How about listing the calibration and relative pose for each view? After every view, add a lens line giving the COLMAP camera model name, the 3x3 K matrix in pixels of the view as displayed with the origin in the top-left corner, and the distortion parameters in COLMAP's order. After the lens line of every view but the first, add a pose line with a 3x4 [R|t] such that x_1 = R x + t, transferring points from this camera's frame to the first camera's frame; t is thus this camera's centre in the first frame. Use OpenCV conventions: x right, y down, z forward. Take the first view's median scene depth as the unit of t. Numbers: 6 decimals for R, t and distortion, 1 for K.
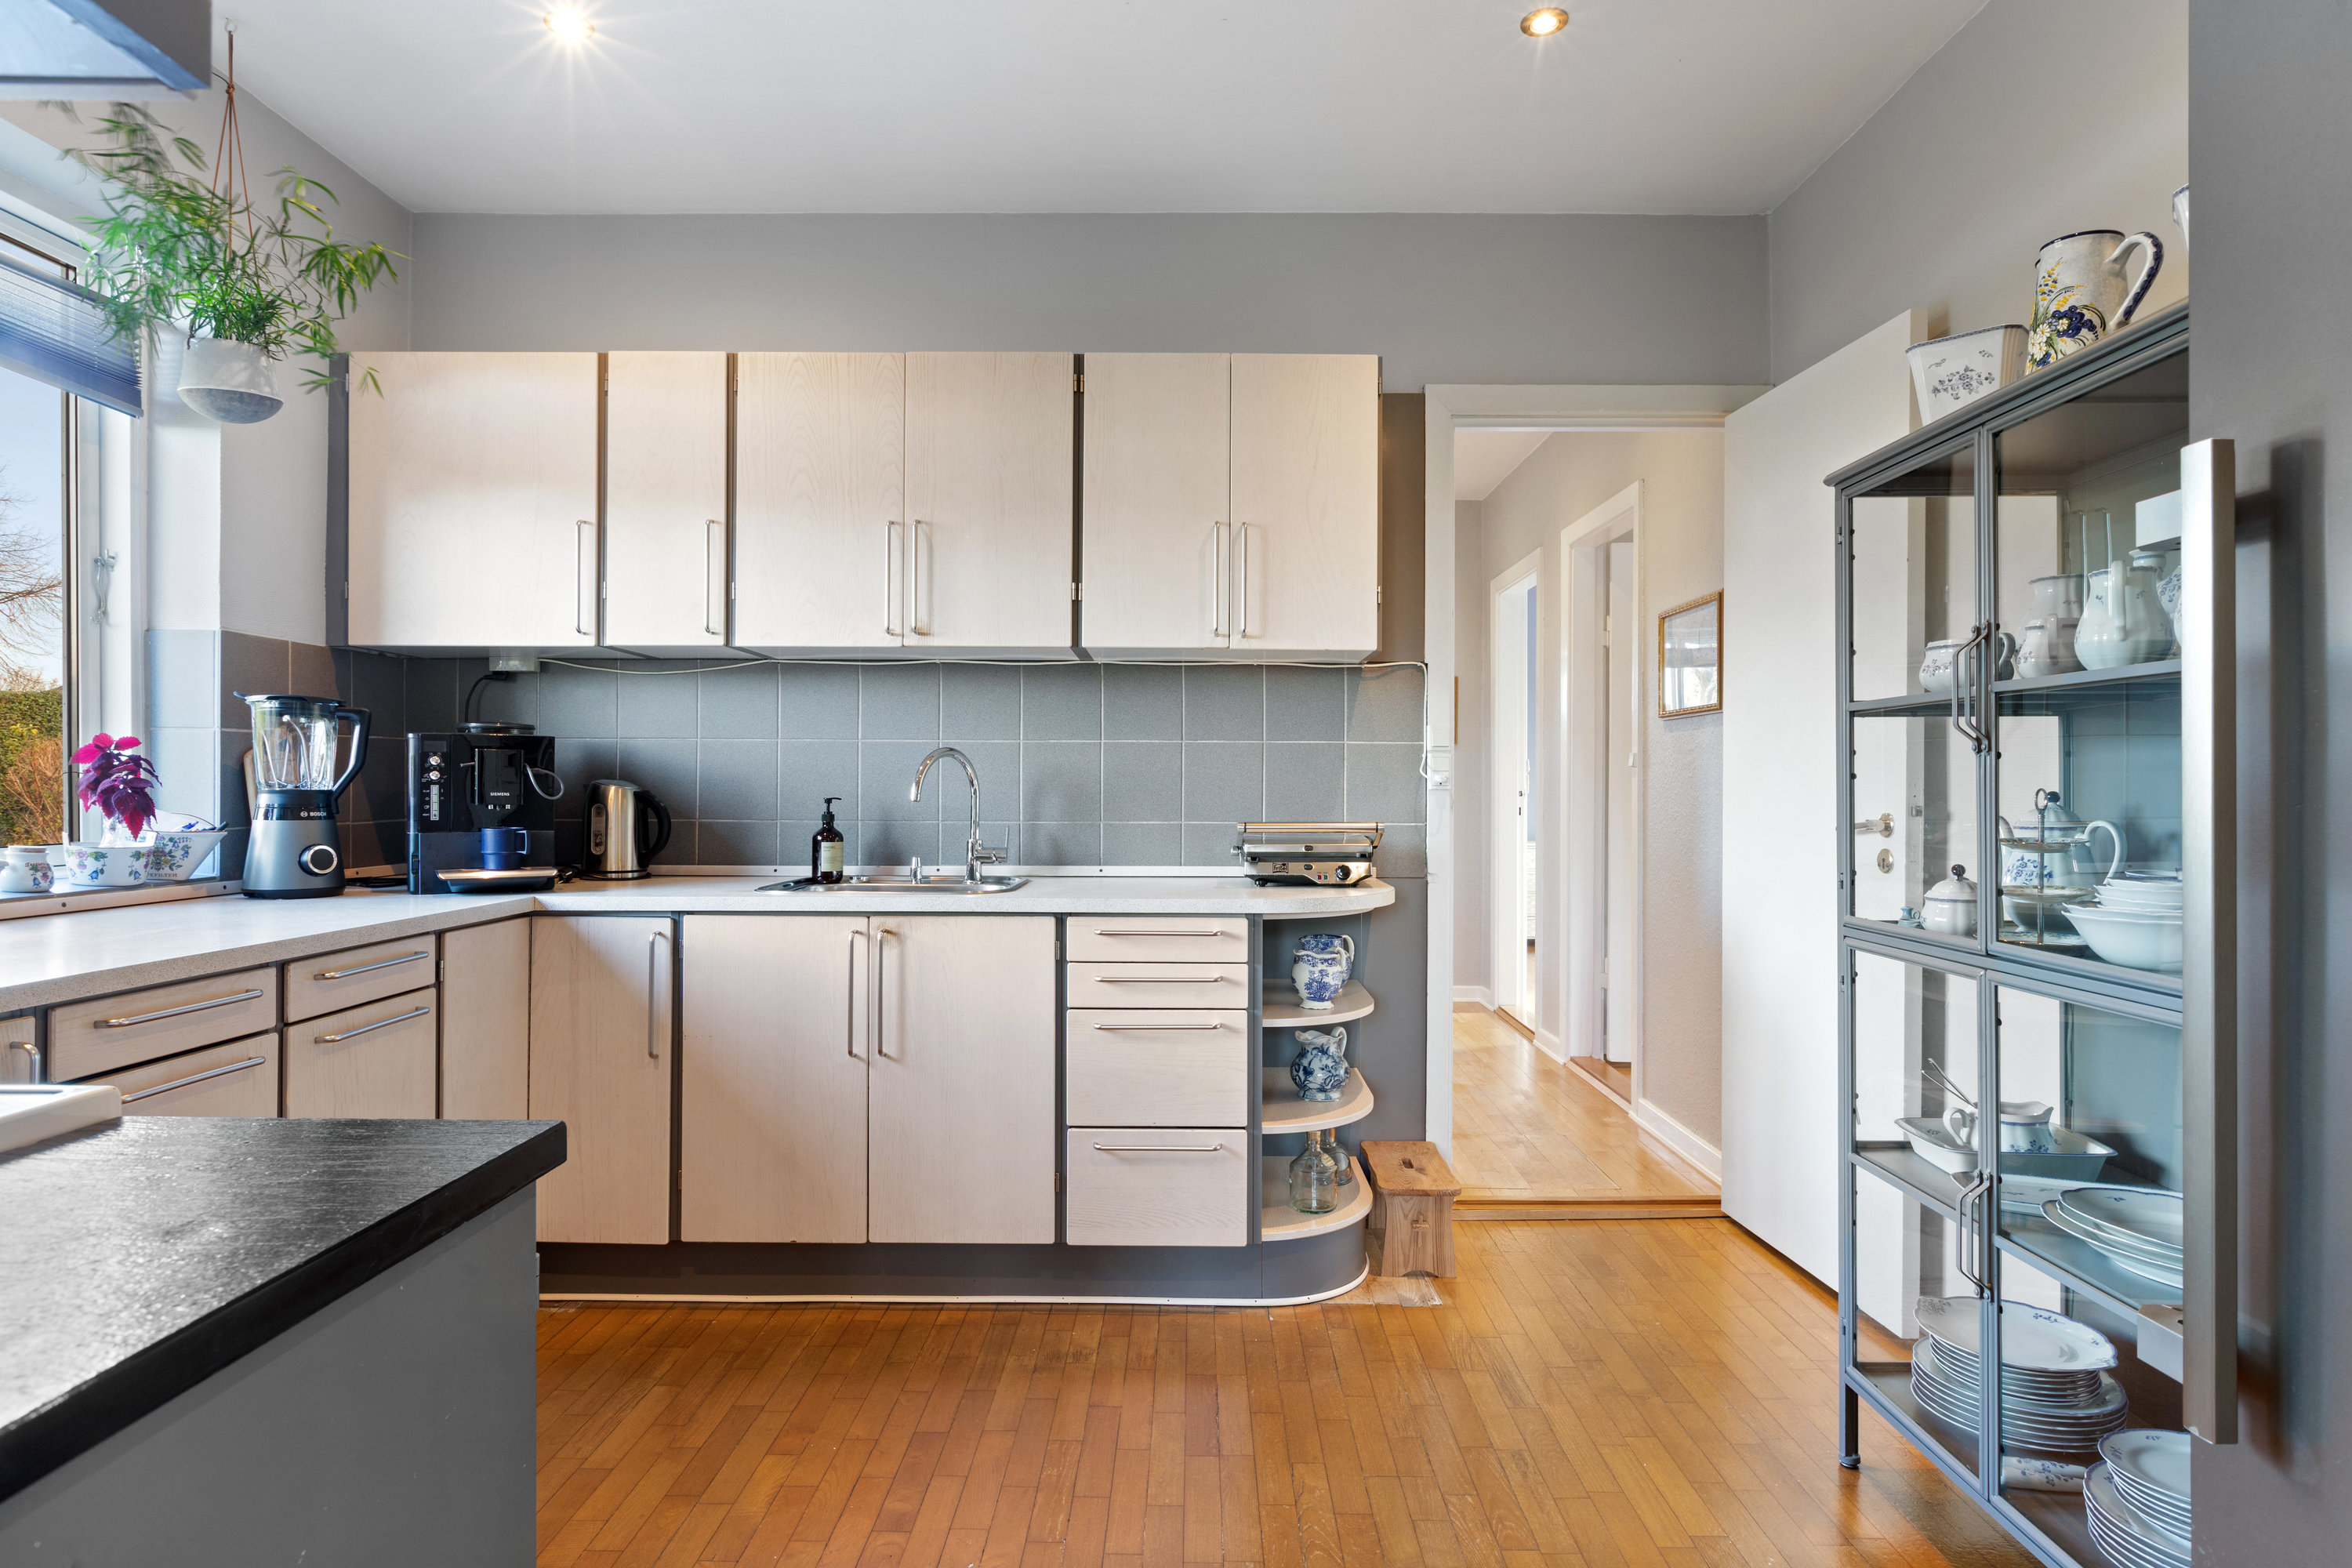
lens RADIAL K [[1275.5, 0, 1178.0], [0, 1275.5, 784.9], [0, 0, 1]] dist [-0.000624, 0.000053]
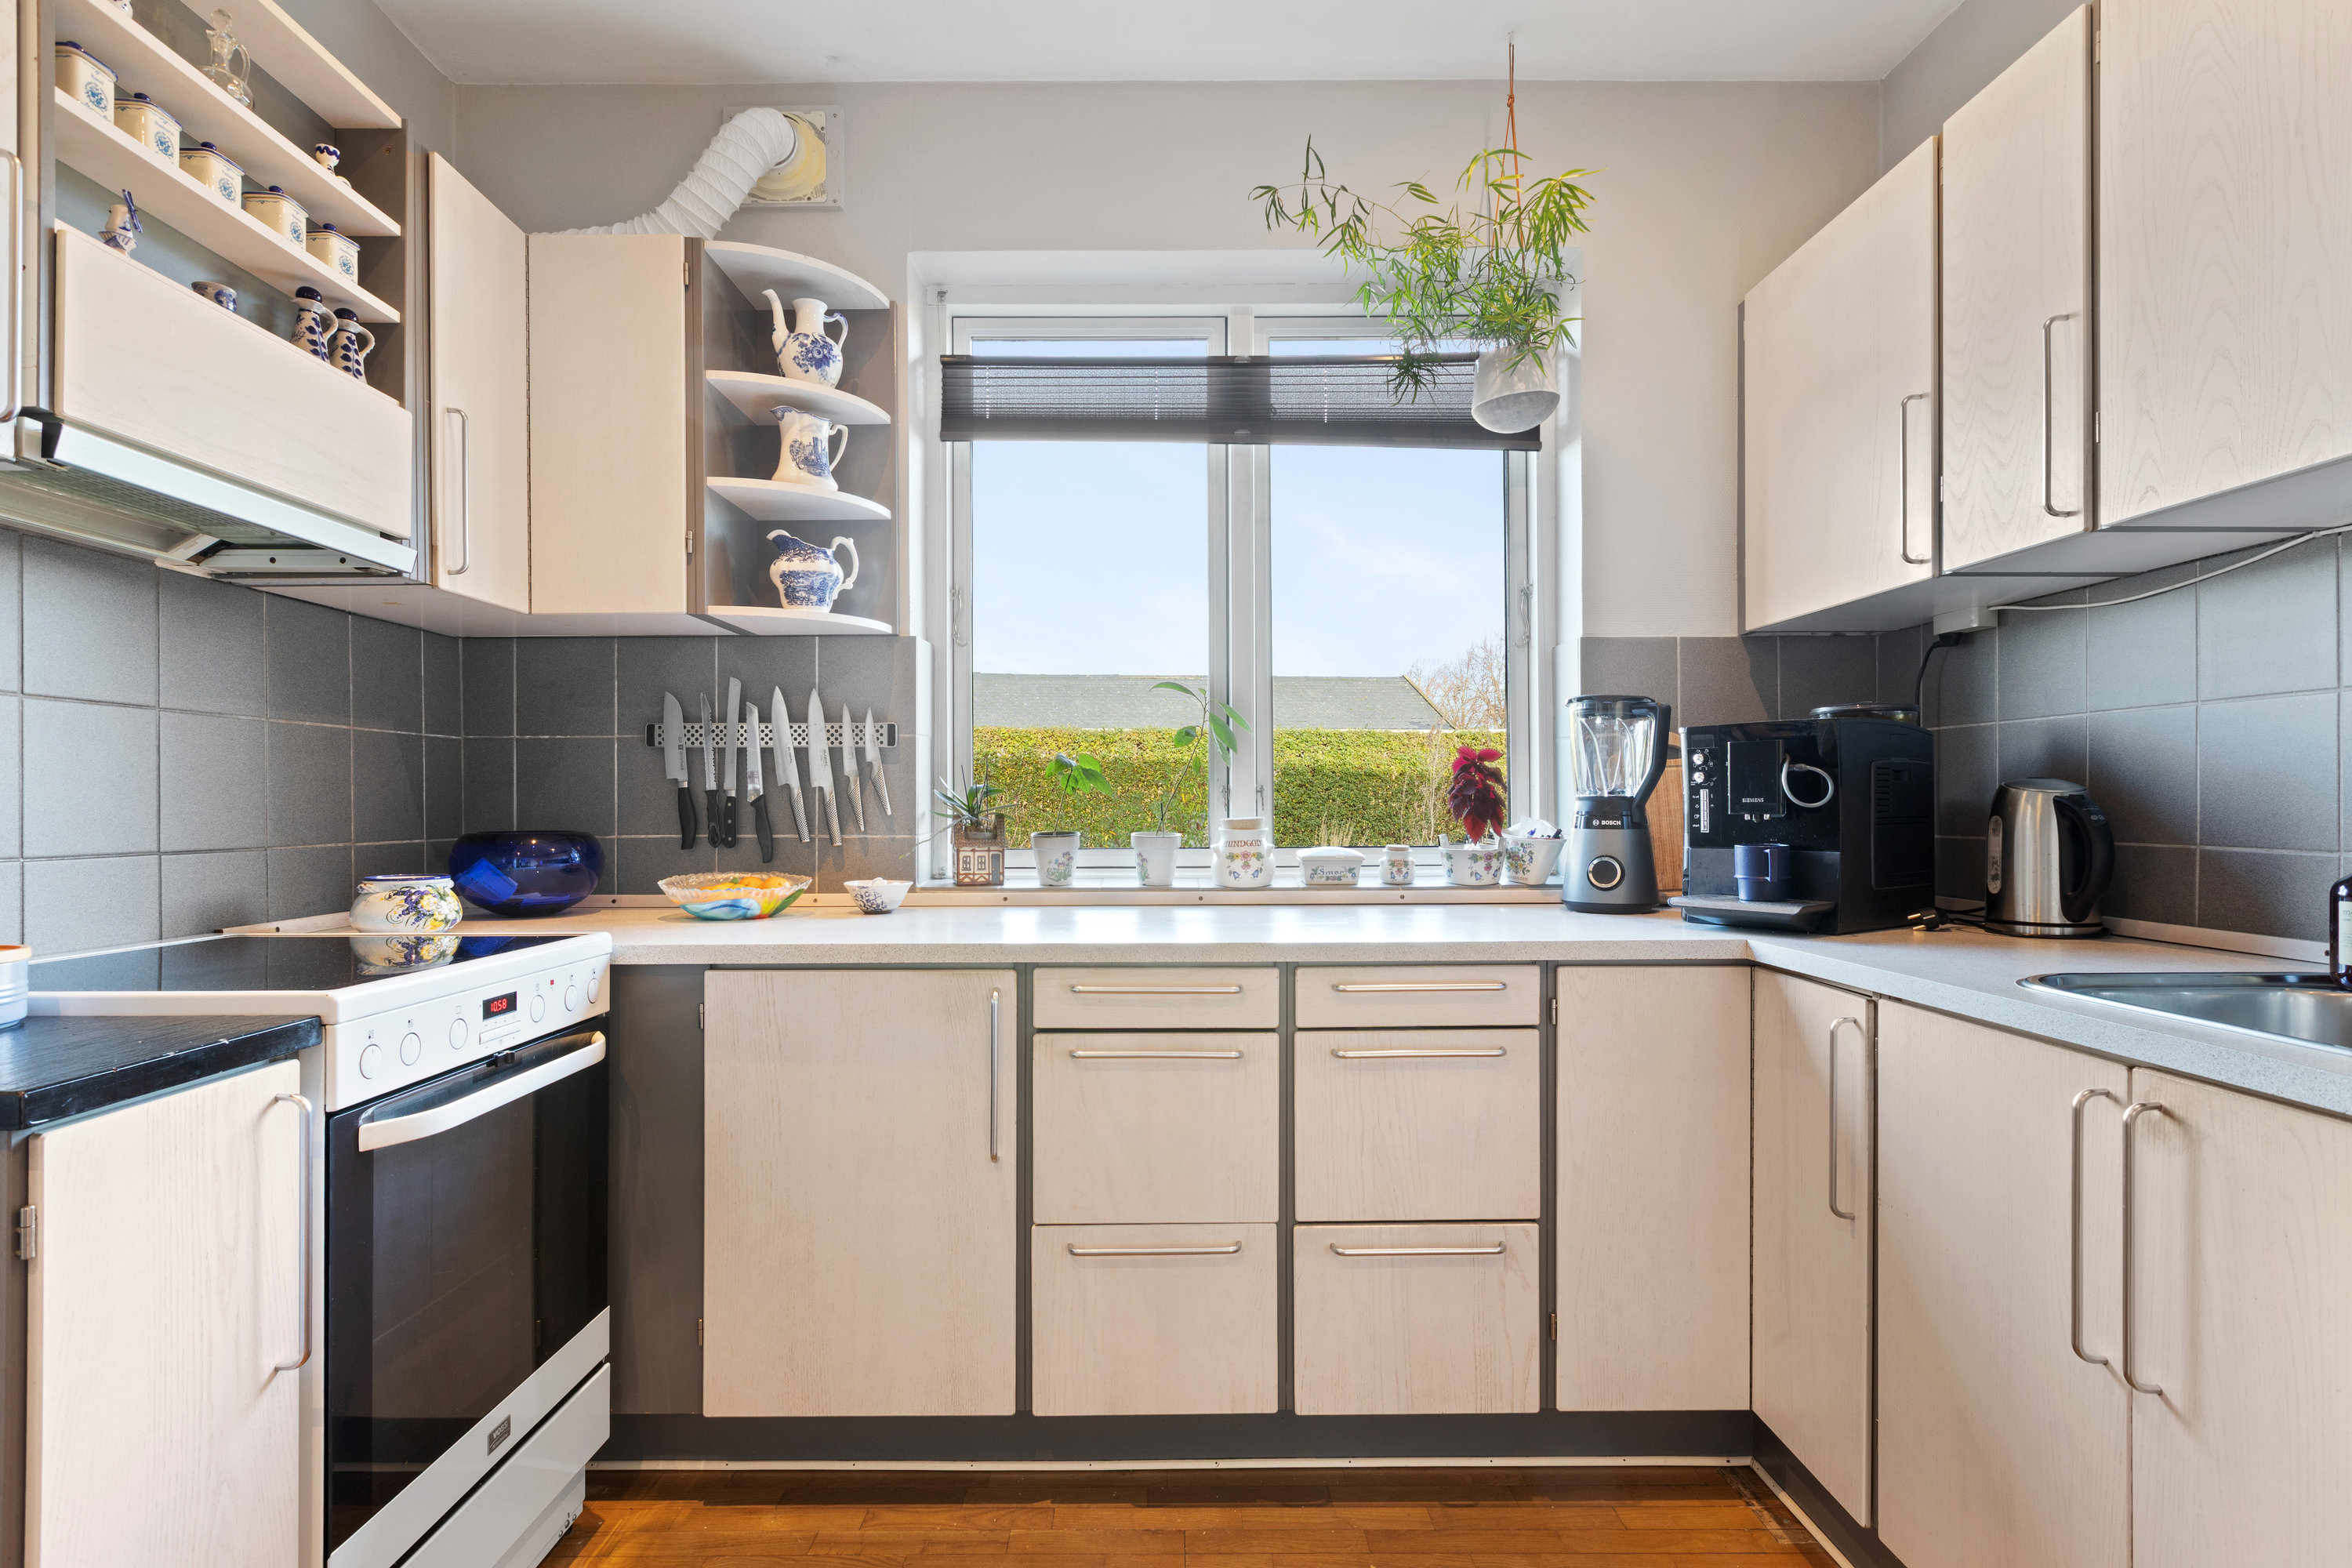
lens RADIAL K [[1195.9, 0, 1174.3], [0, 1195.9, 799.3], [0, 0, 1]] dist [-0.001610, -0.000024]
pose [[0.009030, -0.008399, -0.999924, 0.176628], [0.003799, 0.999958, -0.008365, 0.011573], [0.999952, -0.003723, 0.009062, 0.661205]]
